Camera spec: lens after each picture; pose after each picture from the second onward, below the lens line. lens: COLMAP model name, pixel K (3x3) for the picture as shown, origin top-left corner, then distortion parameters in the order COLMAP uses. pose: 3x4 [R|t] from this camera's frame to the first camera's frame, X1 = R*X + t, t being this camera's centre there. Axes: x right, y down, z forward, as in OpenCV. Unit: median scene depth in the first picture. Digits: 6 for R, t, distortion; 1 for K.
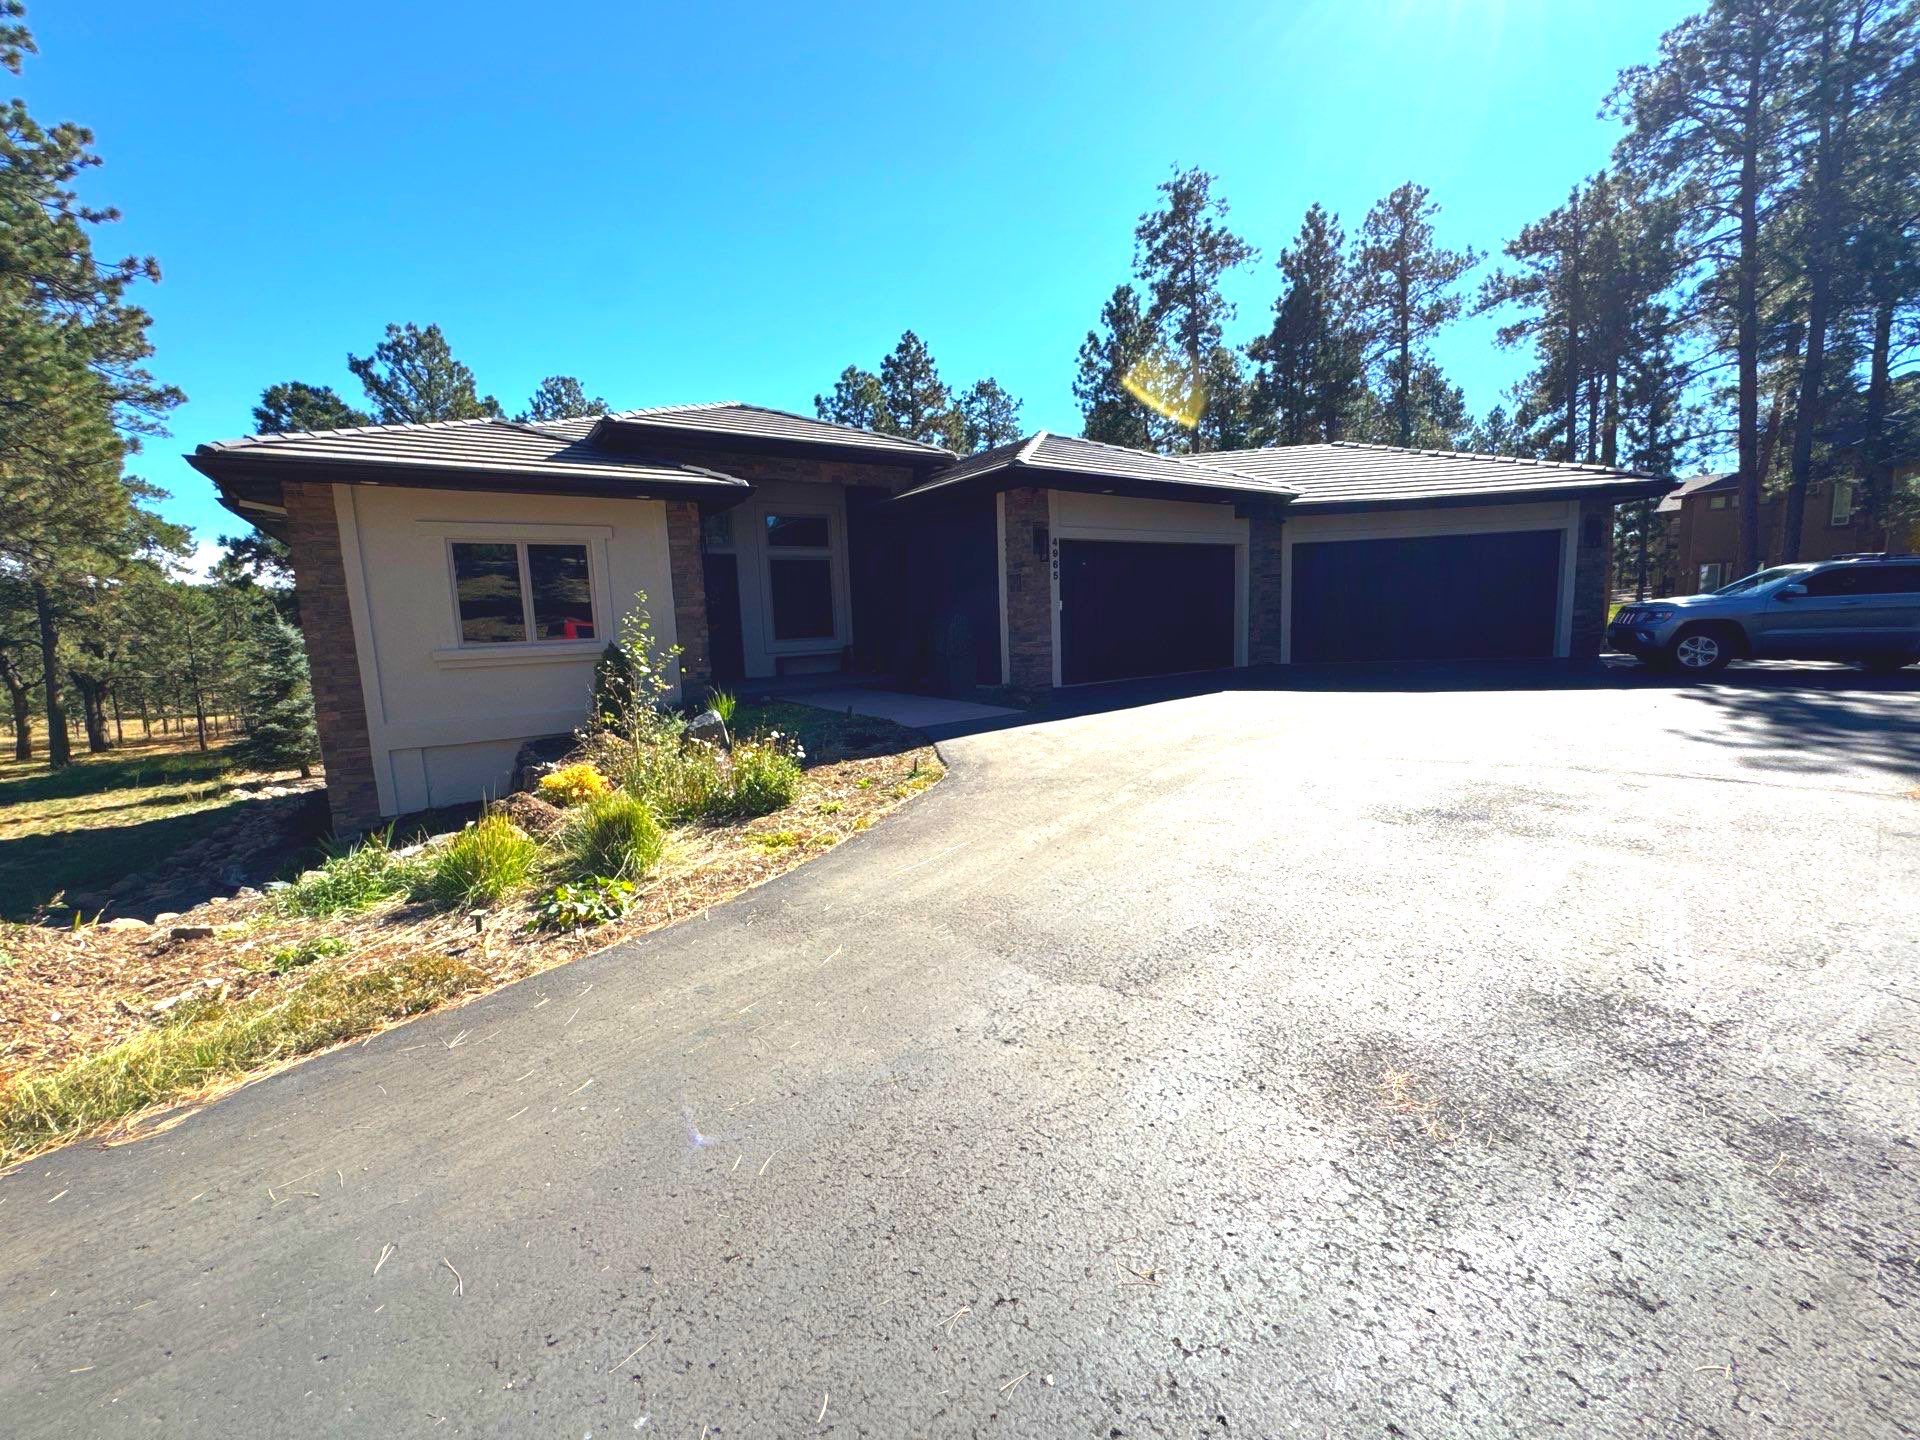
lens RADIAL K [[765.4, 0, 955.6], [0, 765.4, 721.5], [0, 0, 1]] dist [-0.002000, -0.000301]
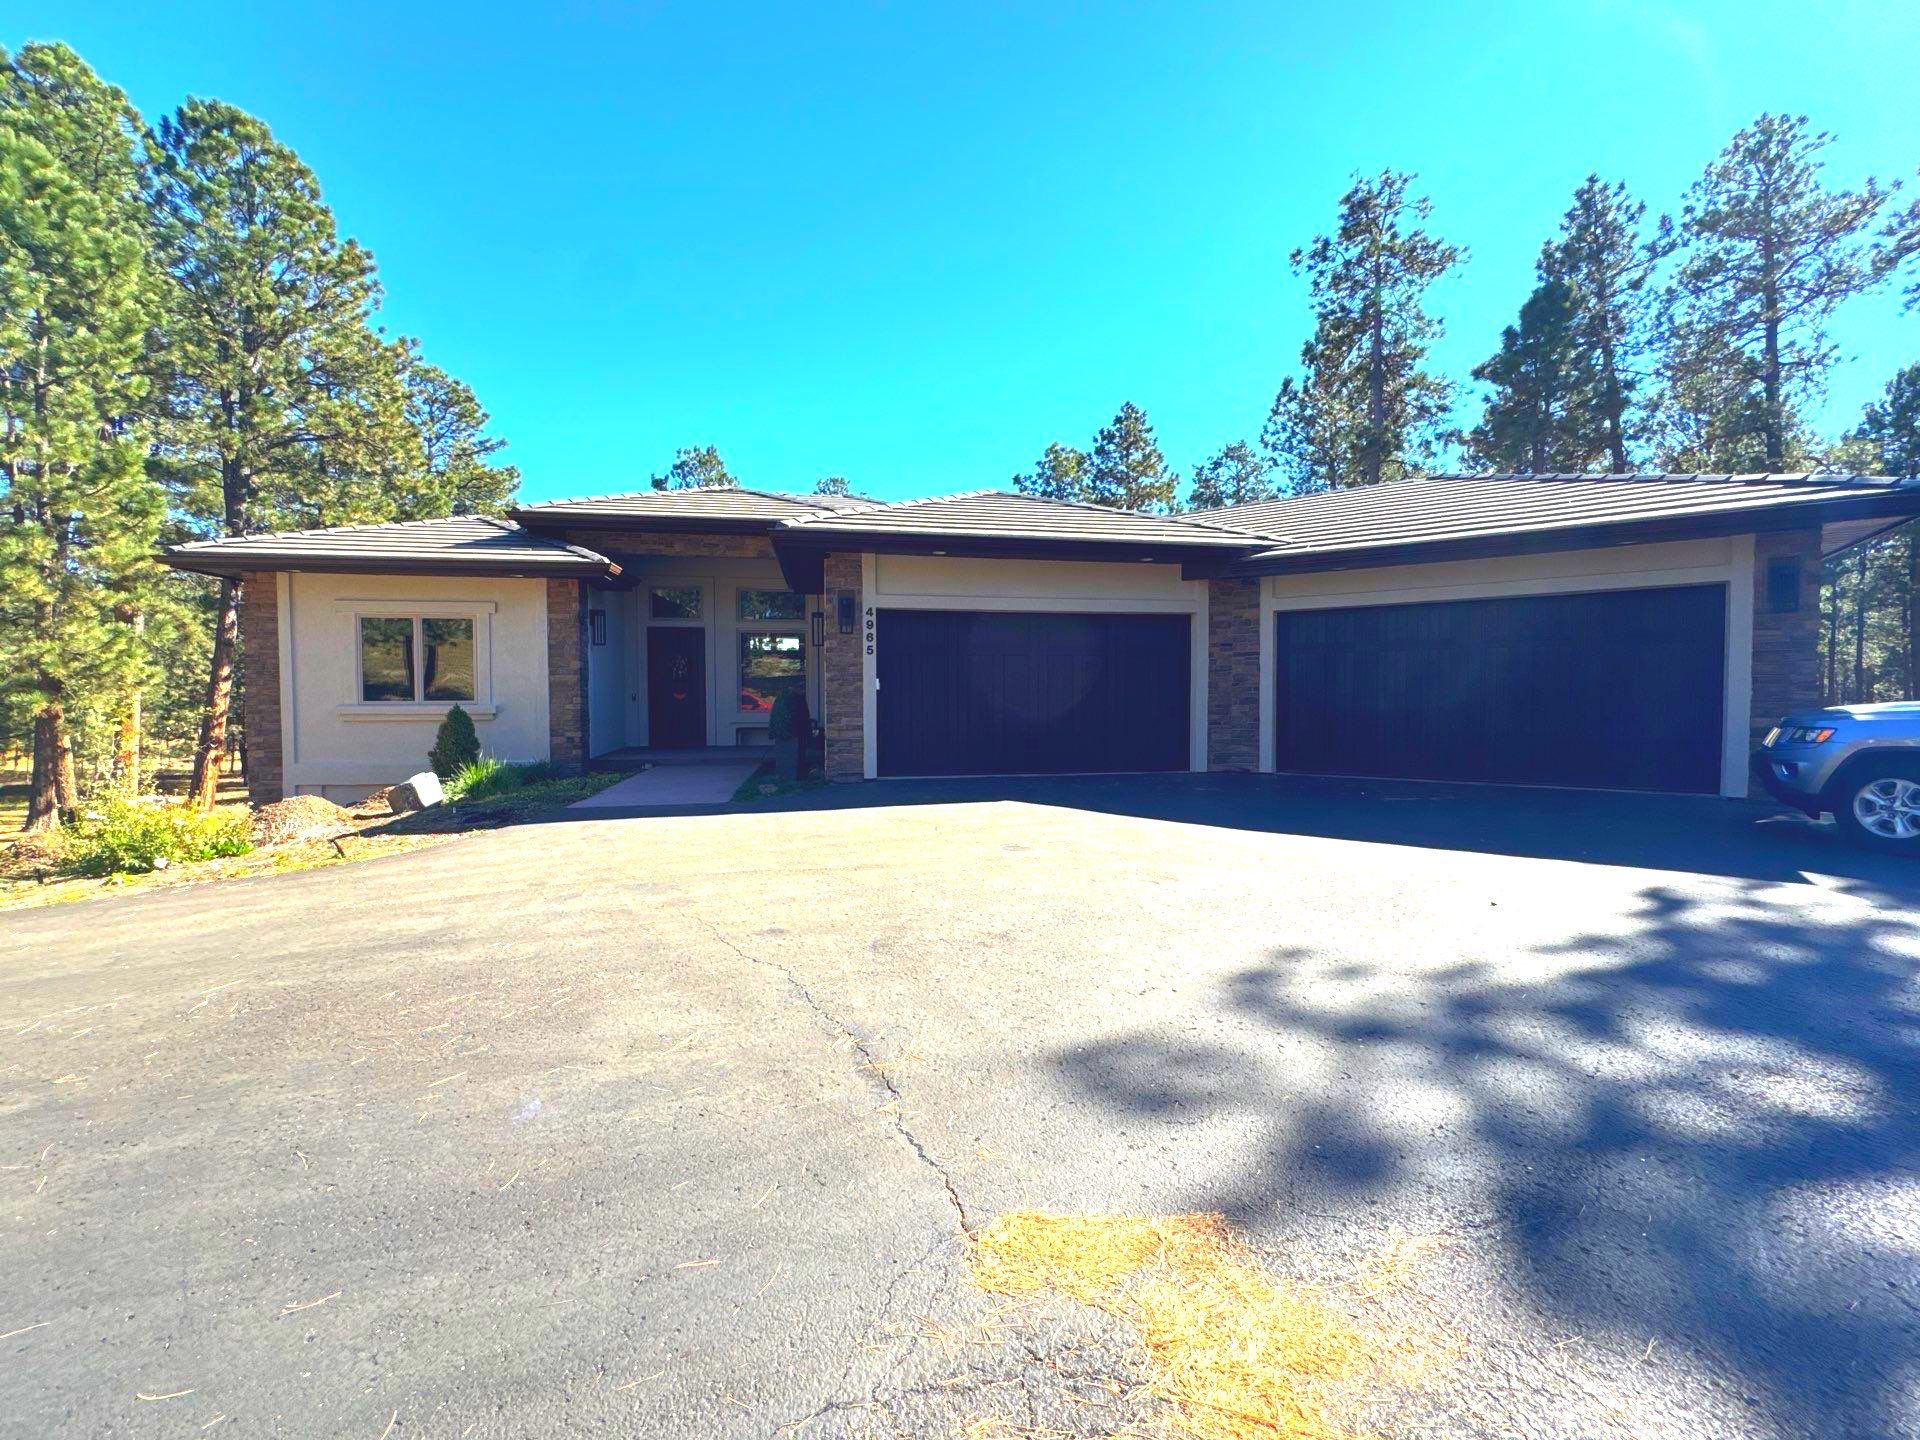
lens RADIAL K [[764.5, 0, 956.4], [0, 764.5, 721.2], [0, 0, 1]] dist [-0.002577, -0.000247]
pose [[0.907161, 0.048968, -0.417924, 0.244235], [-0.088773, 0.993123, -0.076332, -0.021942], [0.411312, 0.106346, 0.905270, 0.109325]]
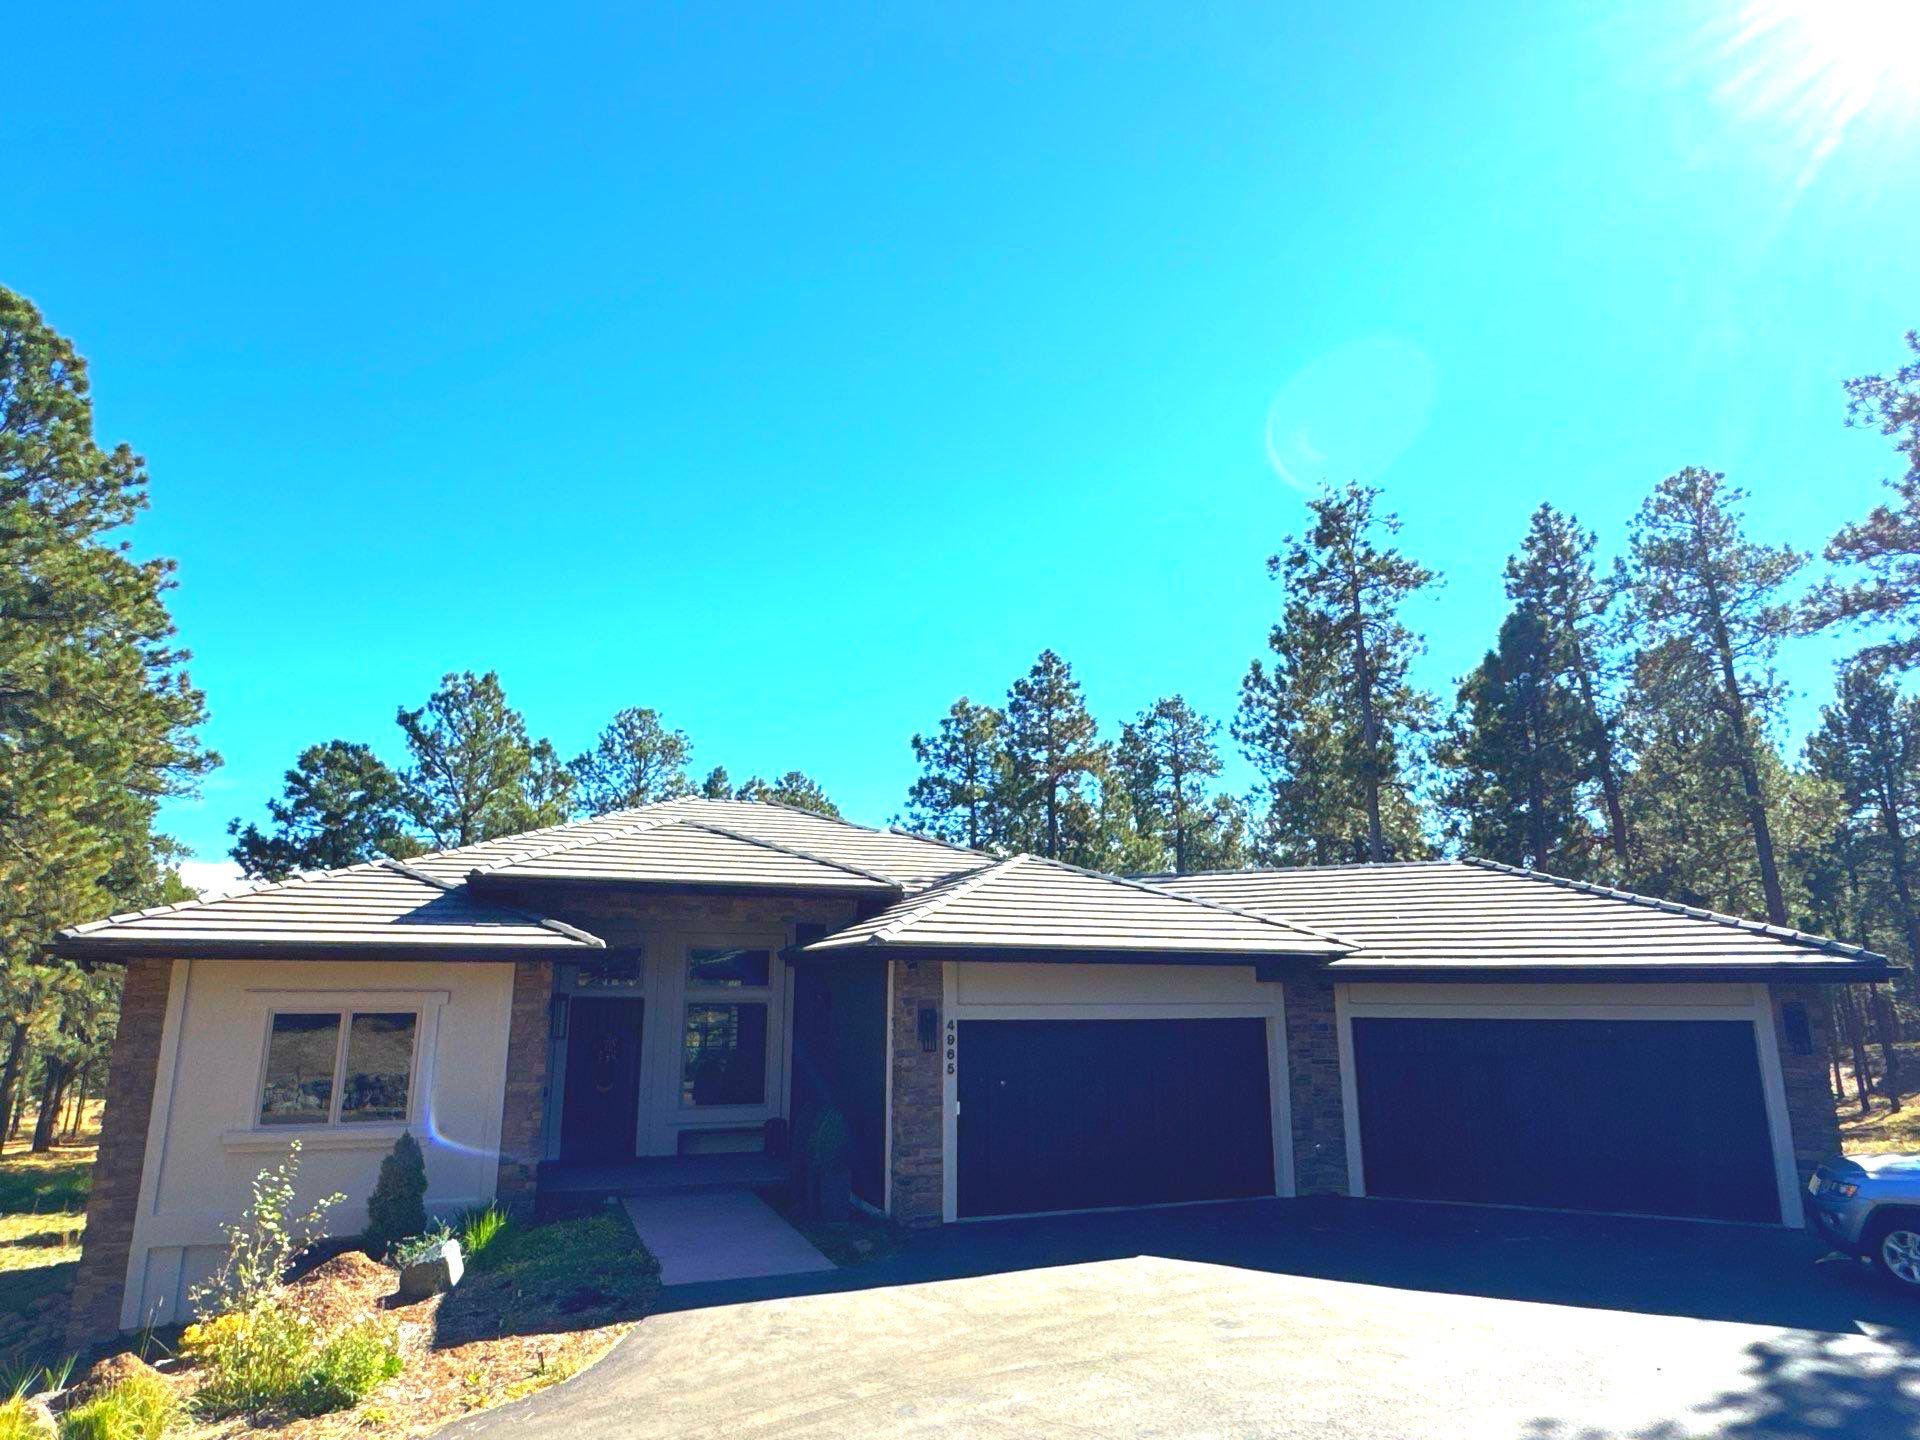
lens RADIAL K [[1143.5, 0, 950.6], [0, 1143.5, 729.8], [0, 0, 1]] dist [-0.003932, -0.000633]
pose [[0.971429, -0.012480, -0.237002, 0.171223], [-0.070718, 0.938033, -0.339253, -0.049684], [0.226550, 0.346321, 0.910350, -0.075377]]
